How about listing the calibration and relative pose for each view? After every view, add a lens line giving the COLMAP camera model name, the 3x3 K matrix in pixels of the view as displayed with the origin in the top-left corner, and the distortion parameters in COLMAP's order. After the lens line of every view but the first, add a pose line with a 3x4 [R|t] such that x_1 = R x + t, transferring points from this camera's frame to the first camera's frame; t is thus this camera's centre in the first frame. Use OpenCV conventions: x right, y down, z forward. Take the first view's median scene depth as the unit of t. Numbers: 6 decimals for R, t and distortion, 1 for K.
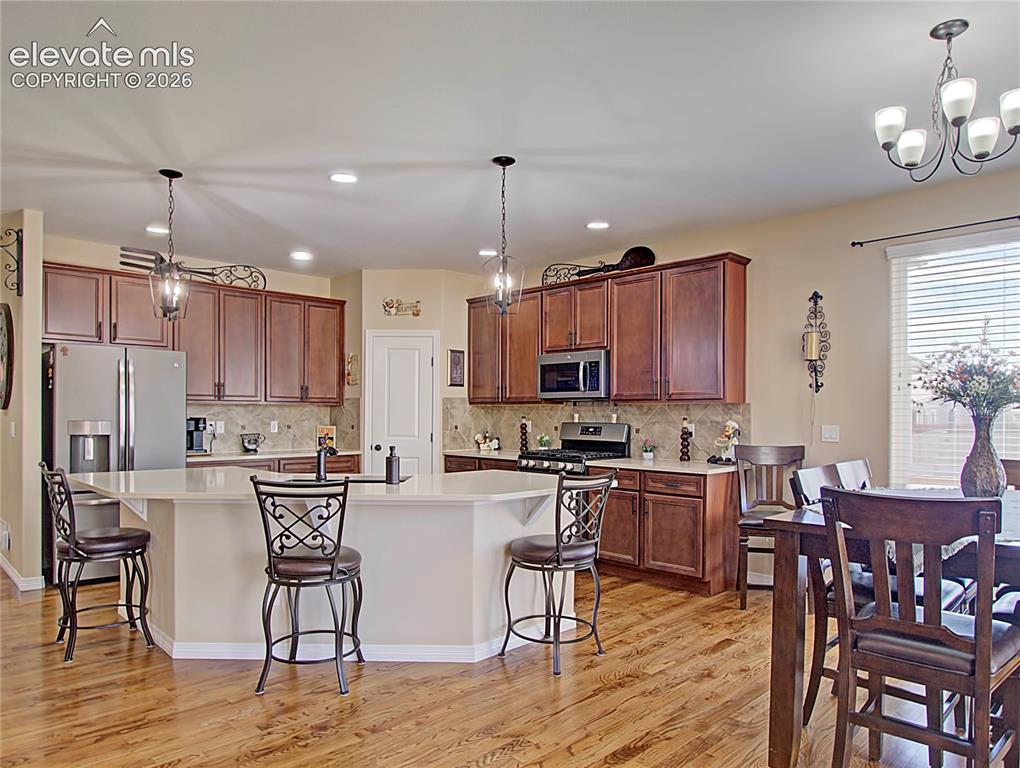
lens RADIAL K [[658.3, 0, 517.5], [0, 658.3, 421.9], [0, 0, 1]] dist [-0.029250, 0.000835]
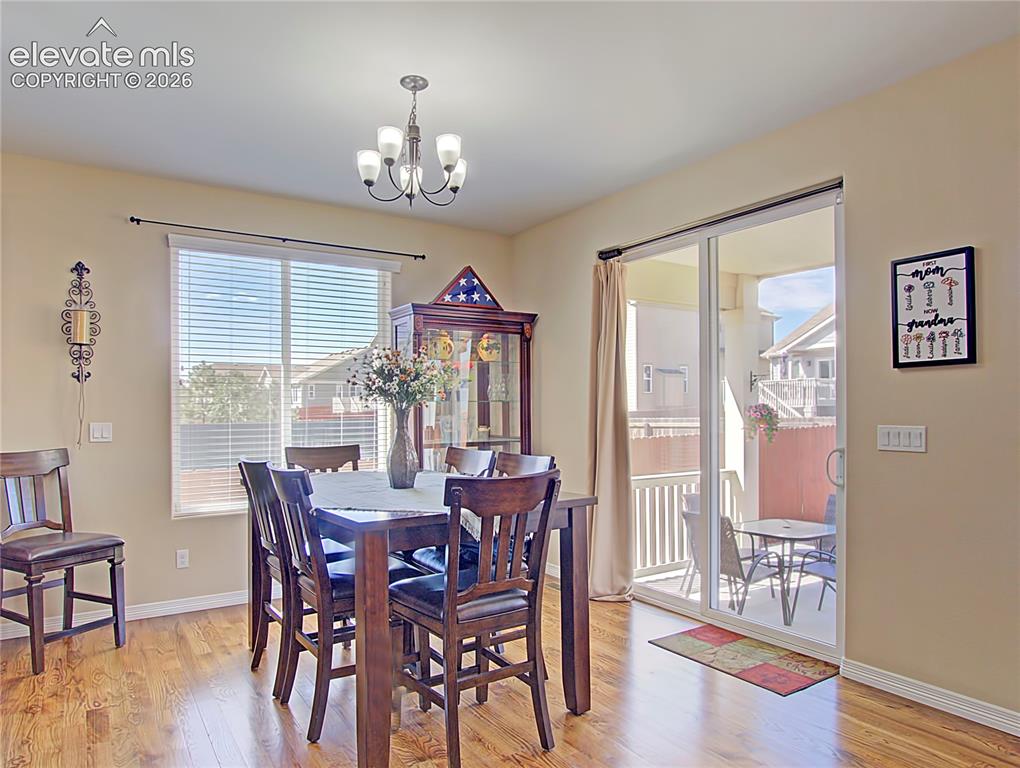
lens RADIAL K [[658.3, 0, 521.5], [0, 658.3, 412.9], [0, 0, 1]] dist [-0.029250, 0.000835]
pose [[0.174114, -0.010141, 0.984673, -0.229332], [0.015550, 0.999851, 0.007547, -0.004875], [-0.984603, 0.013998, 0.174246, 0.271133]]
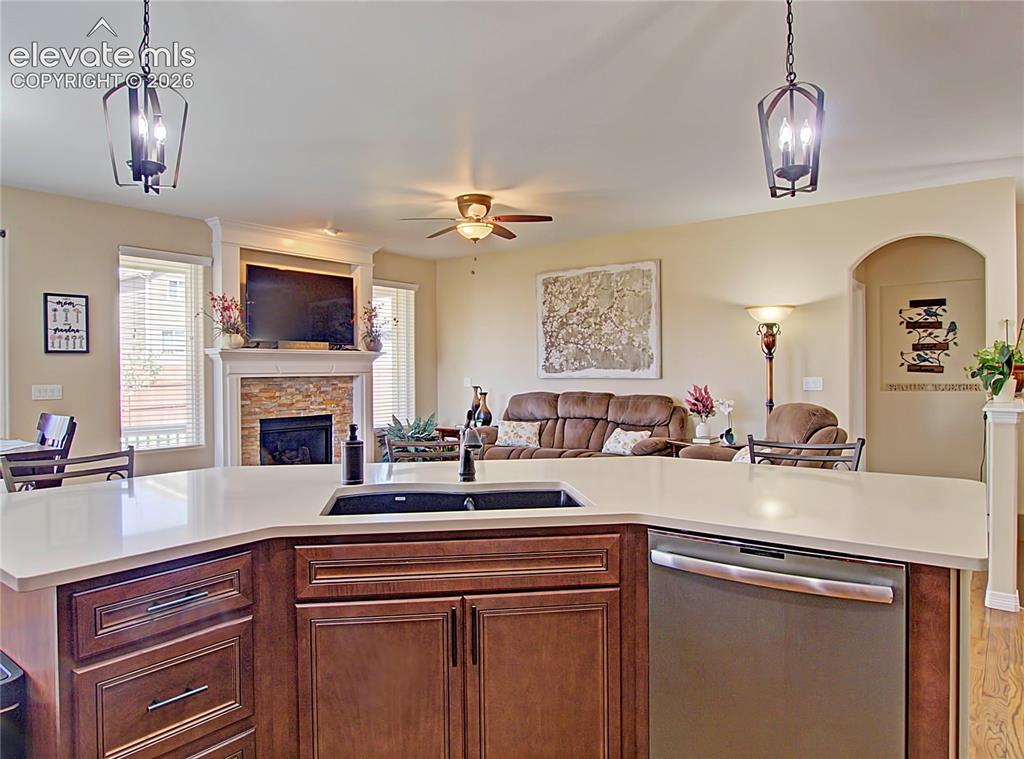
lens RADIAL K [[664.7, 0, 512.7], [0, 664.7, 378.8], [0, 0, 1]] dist [-0.029401, 0.007068]
pose [[-0.991885, 0.007171, -0.126934, -0.200313], [0.004144, 0.999701, 0.024097, -0.016280], [0.127069, 0.023375, -0.991618, 1.132987]]
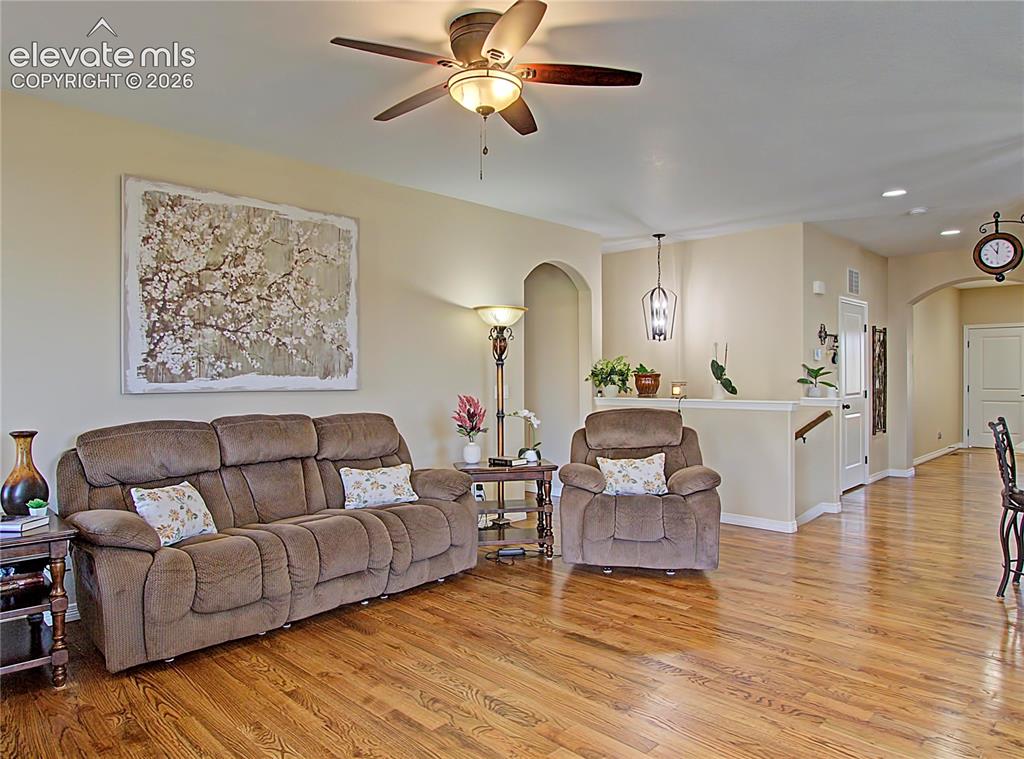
lens RADIAL K [[664.7, 0, 512.8], [0, 664.7, 385.6], [0, 0, 1]] dist [-0.029401, 0.007068]
pose [[0.013617, 0.008310, -0.999873, 0.260493], [-0.005630, 0.999950, 0.008234, 0.001672], [0.999891, 0.005517, 0.013663, 0.082358]]
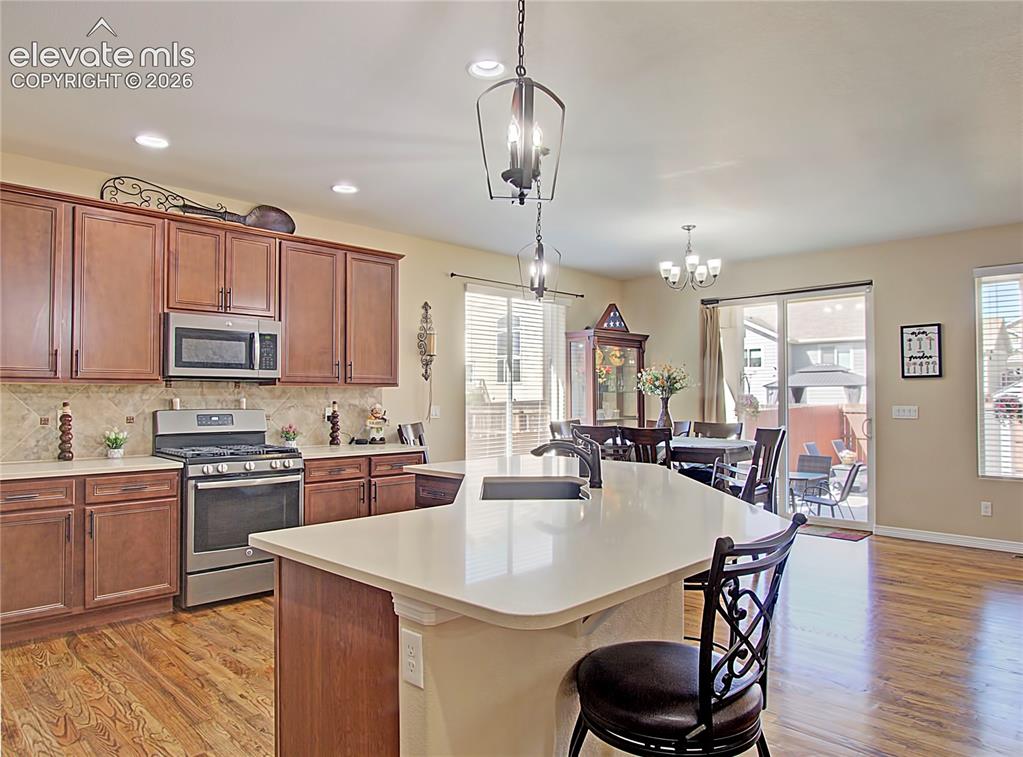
lens RADIAL K [[664.0, 0, 532.9], [0, 664.0, 382.0], [0, 0, 1]] dist [-0.029401, 0.007068]
pose [[-0.033181, 0.019410, 0.999261, -0.753758], [0.011653, 0.999751, -0.019032, -0.013248], [-0.999381, 0.011013, -0.033399, 0.738517]]
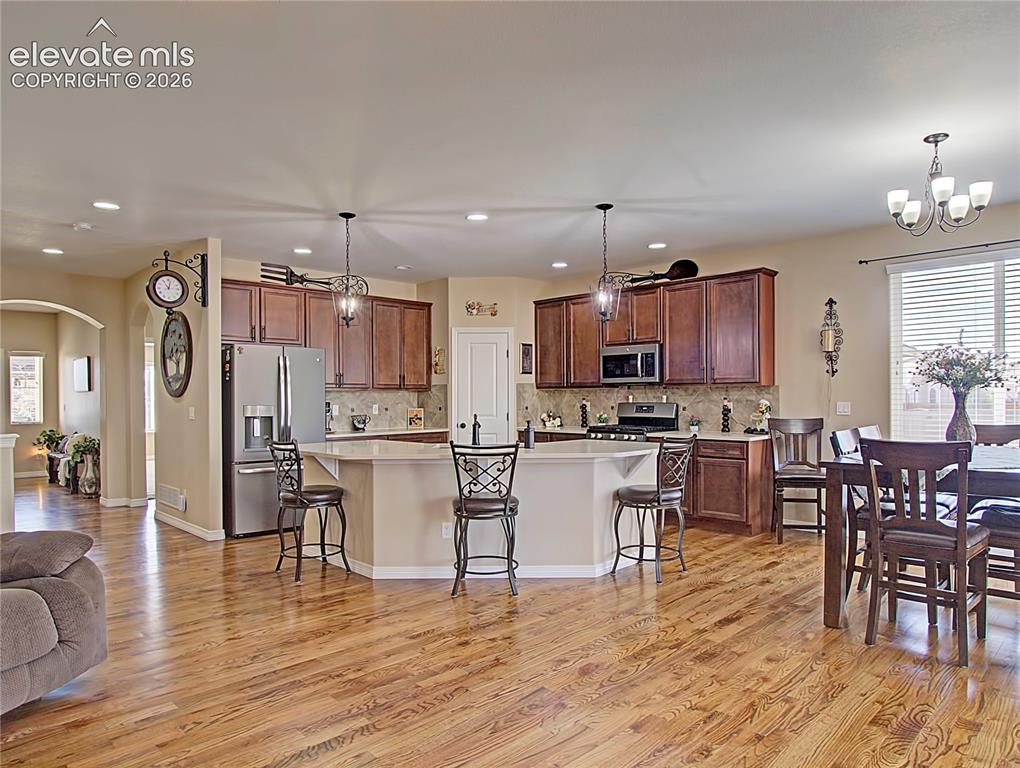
lens RADIAL K [[658.3, 0, 509.1], [0, 658.3, 406.0], [0, 0, 1]] dist [-0.029250, 0.000835]
pose [[0.999904, -0.011524, 0.007636, -0.169701], [0.011512, 0.999932, 0.001608, 0.002861], [-0.007654, -0.001520, 0.999970, -0.248490]]
